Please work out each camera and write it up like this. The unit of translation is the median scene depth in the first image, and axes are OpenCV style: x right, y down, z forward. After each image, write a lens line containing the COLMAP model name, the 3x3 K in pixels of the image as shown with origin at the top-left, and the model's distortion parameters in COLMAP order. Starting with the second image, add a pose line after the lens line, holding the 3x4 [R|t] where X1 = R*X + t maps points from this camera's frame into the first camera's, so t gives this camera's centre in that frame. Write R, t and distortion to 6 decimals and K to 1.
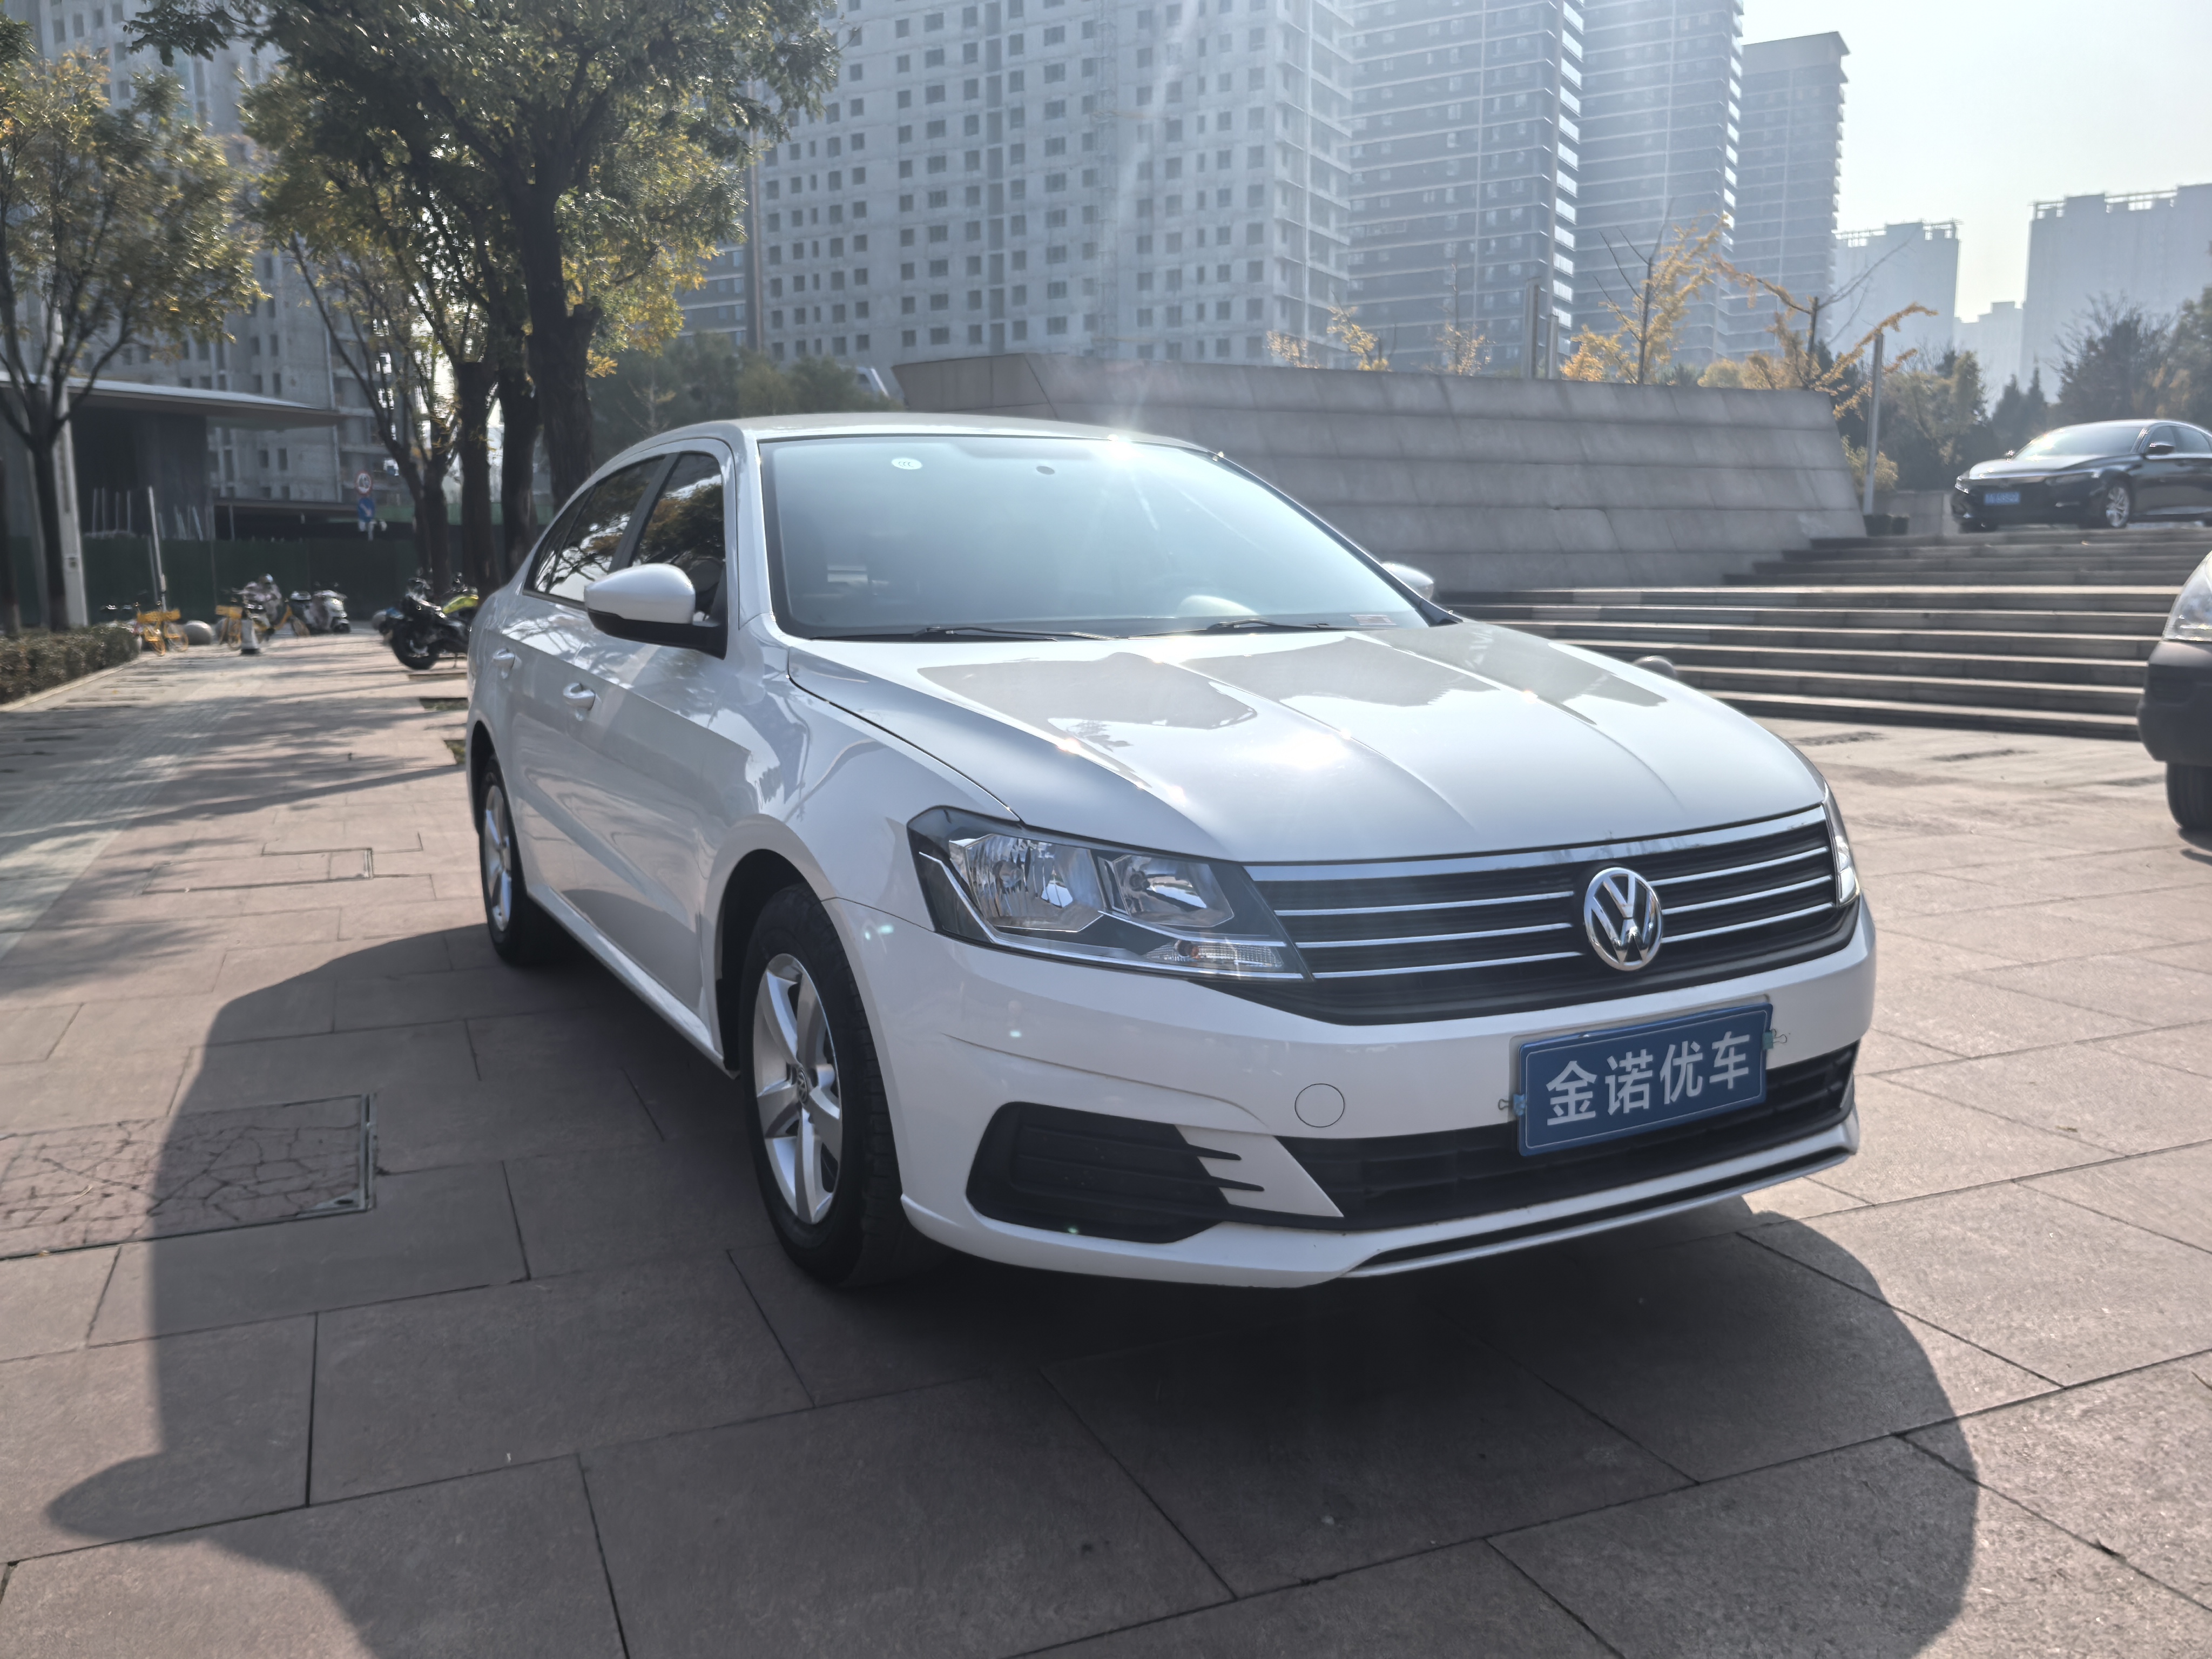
lens RADIAL K [[1756.8, 0, 1117.2], [0, 1756.8, 830.3], [0, 0, 1]] dist [0.041301, -0.047158]
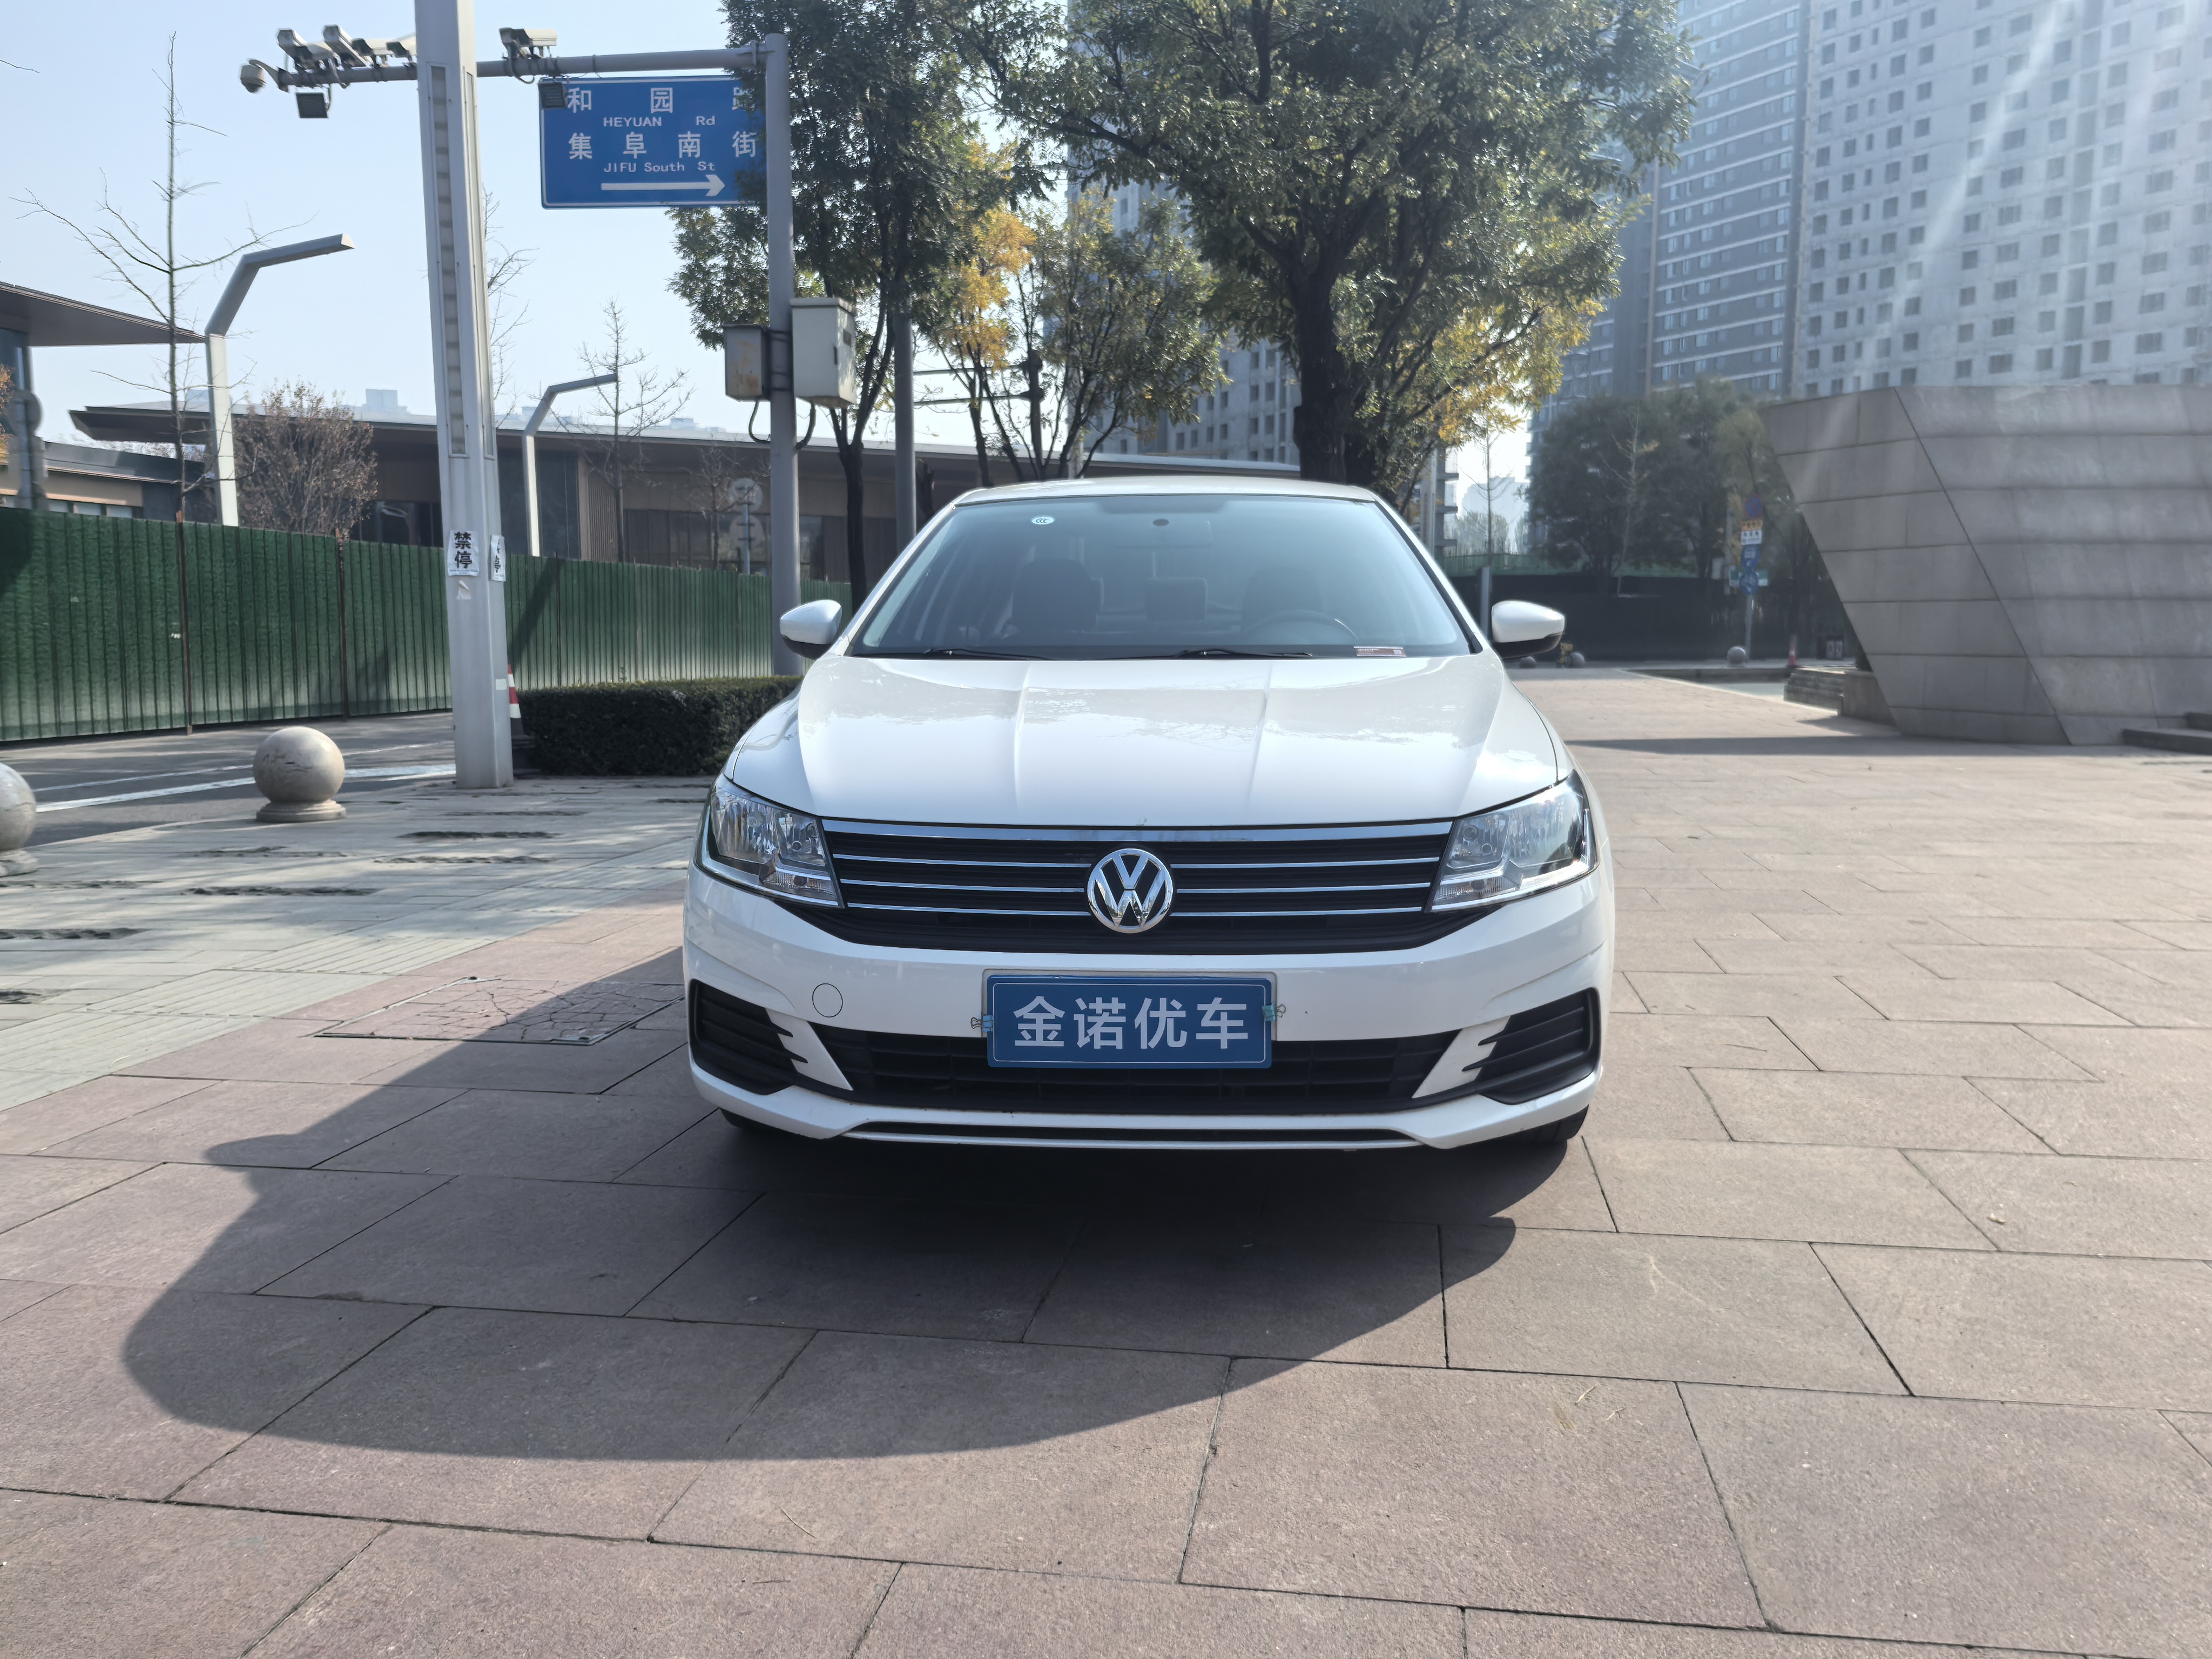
lens RADIAL K [[1790.8, 0, 1130.3], [0, 1790.8, 787.3], [0, 0, 1]] dist [0.049770, -0.069834]
pose [[0.853990, 0.055240, -0.517348, 0.910924], [-0.083374, 0.996027, -0.031274, 0.018853], [0.513565, 0.069841, 0.855204, -0.044540]]
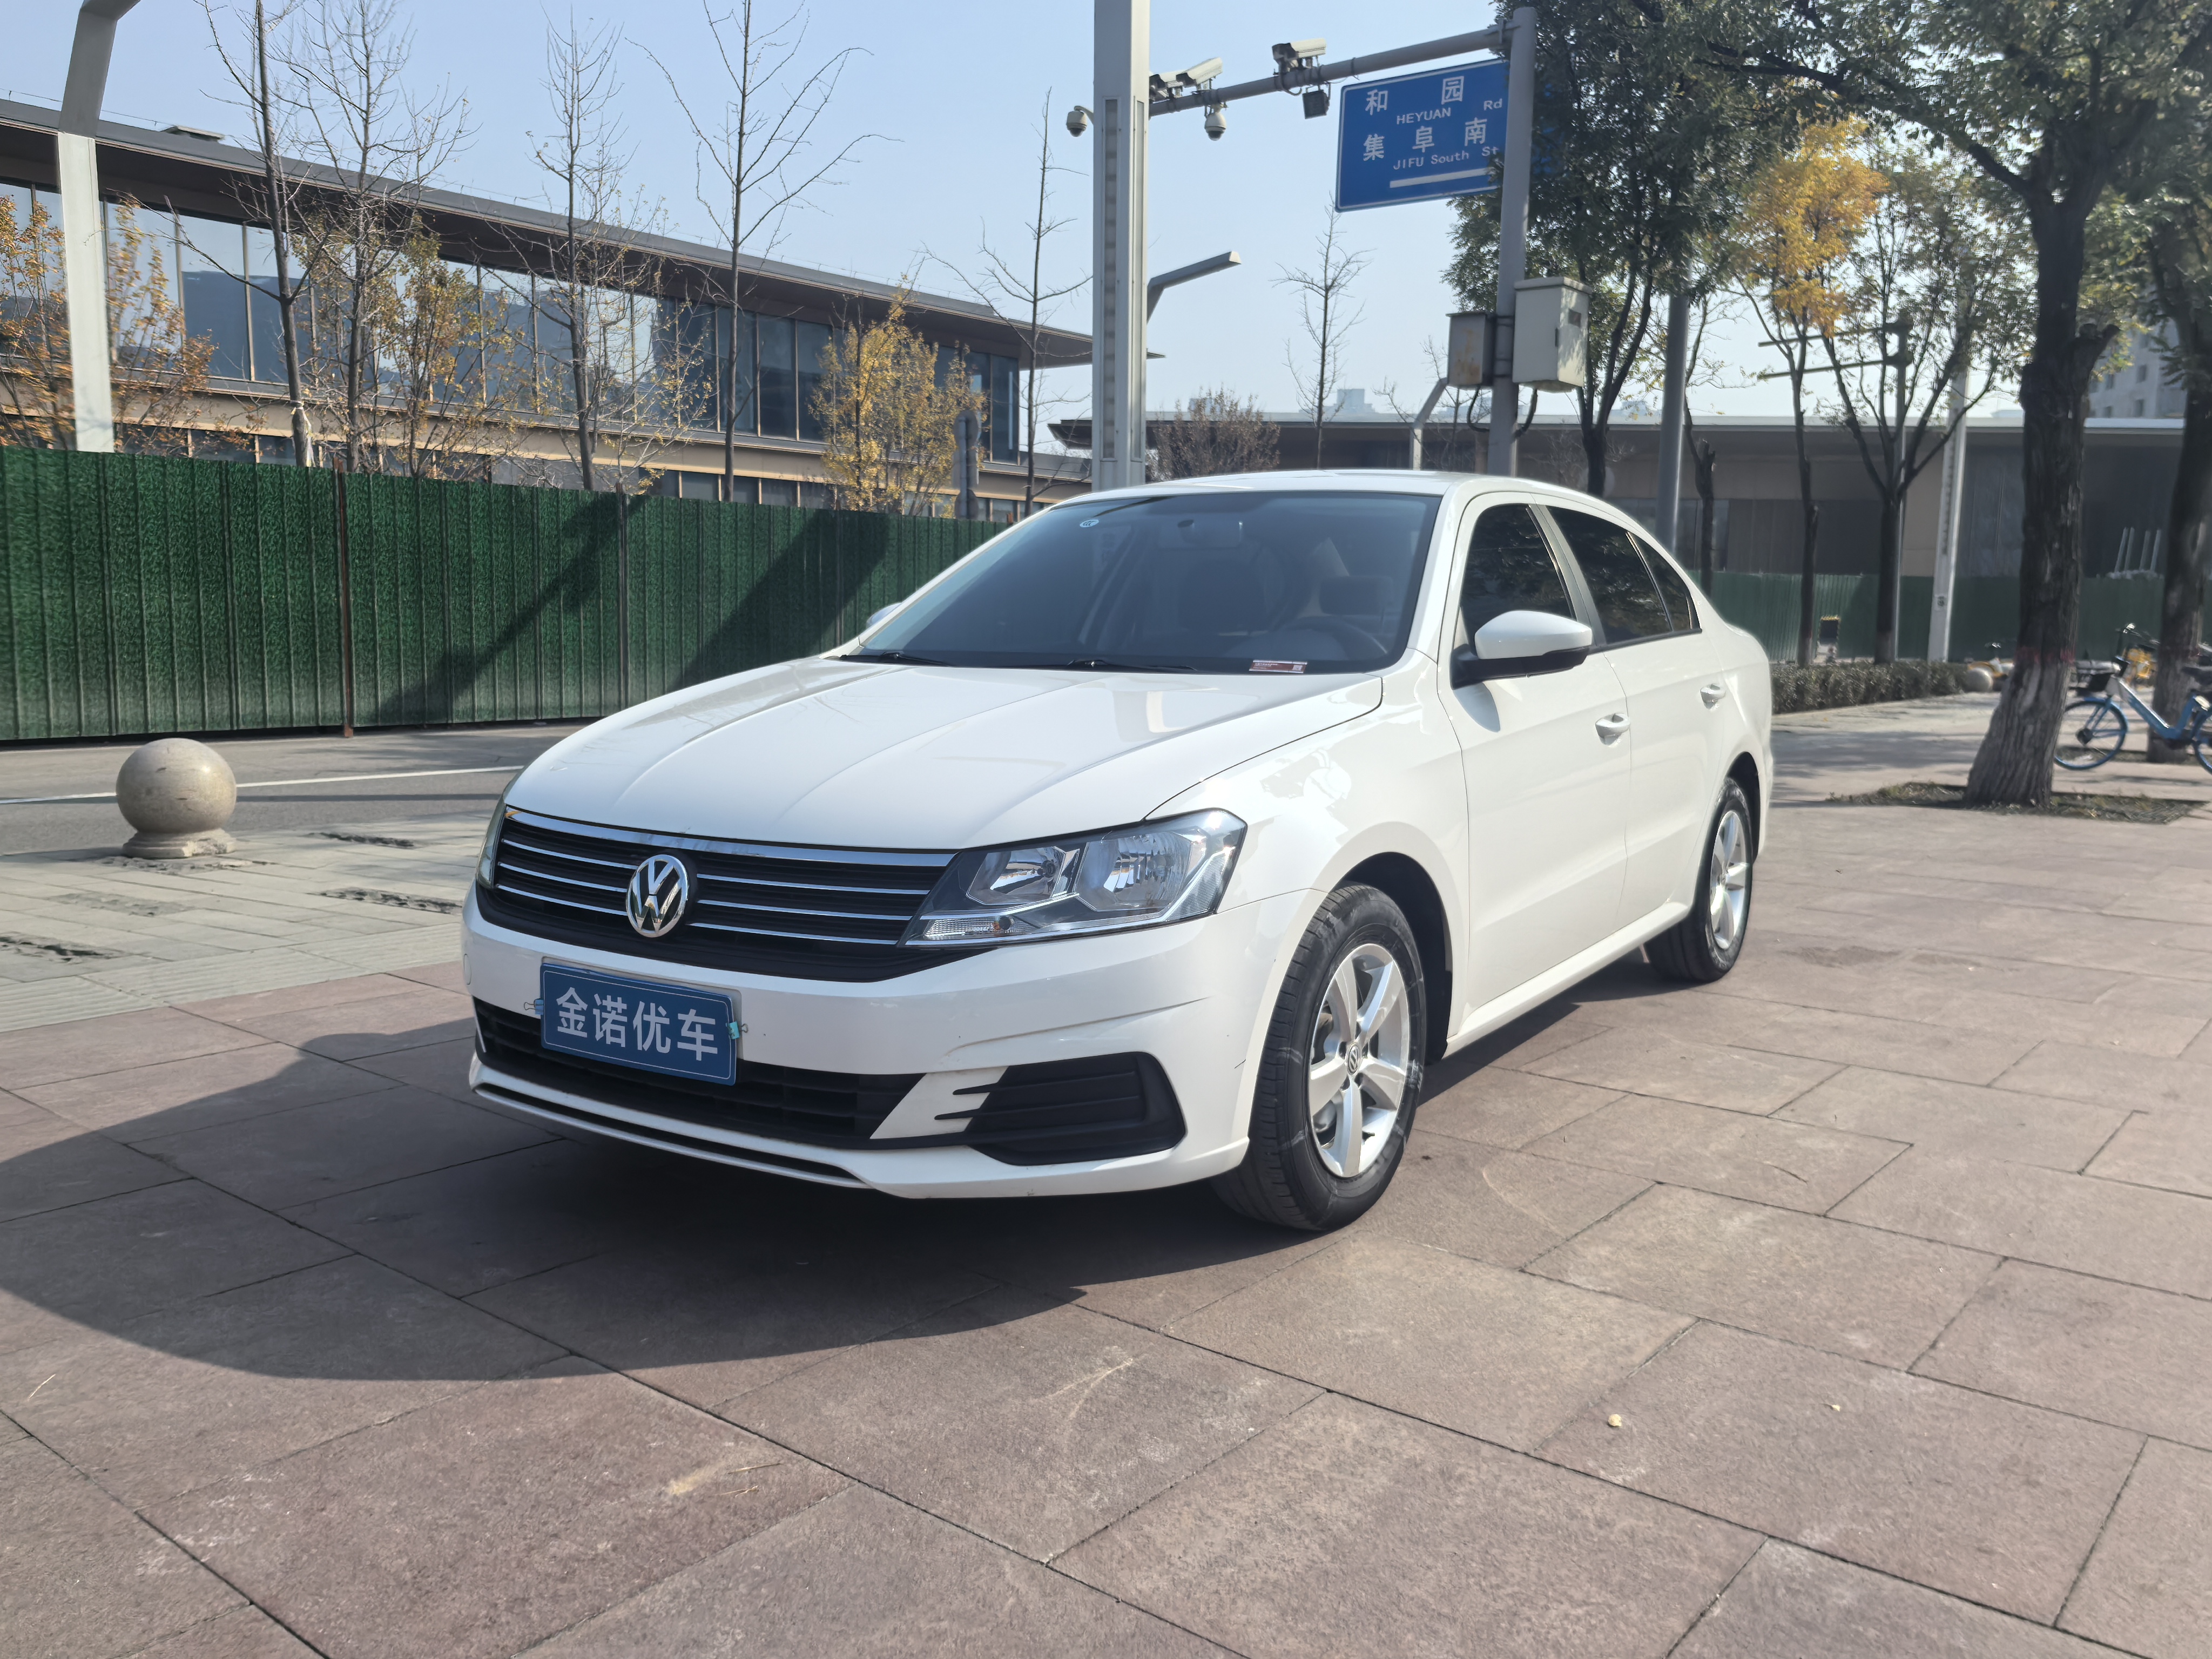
lens RADIAL K [[1784.9, 0, 1099.7], [0, 1784.9, 827.6], [0, 0, 1]] dist [0.041528, -0.060072]
pose [[0.469275, 0.122469, -0.874518, 1.516952], [-0.144387, 0.987650, 0.060833, -0.117332], [0.871168, 0.097722, 0.481162, 0.662391]]
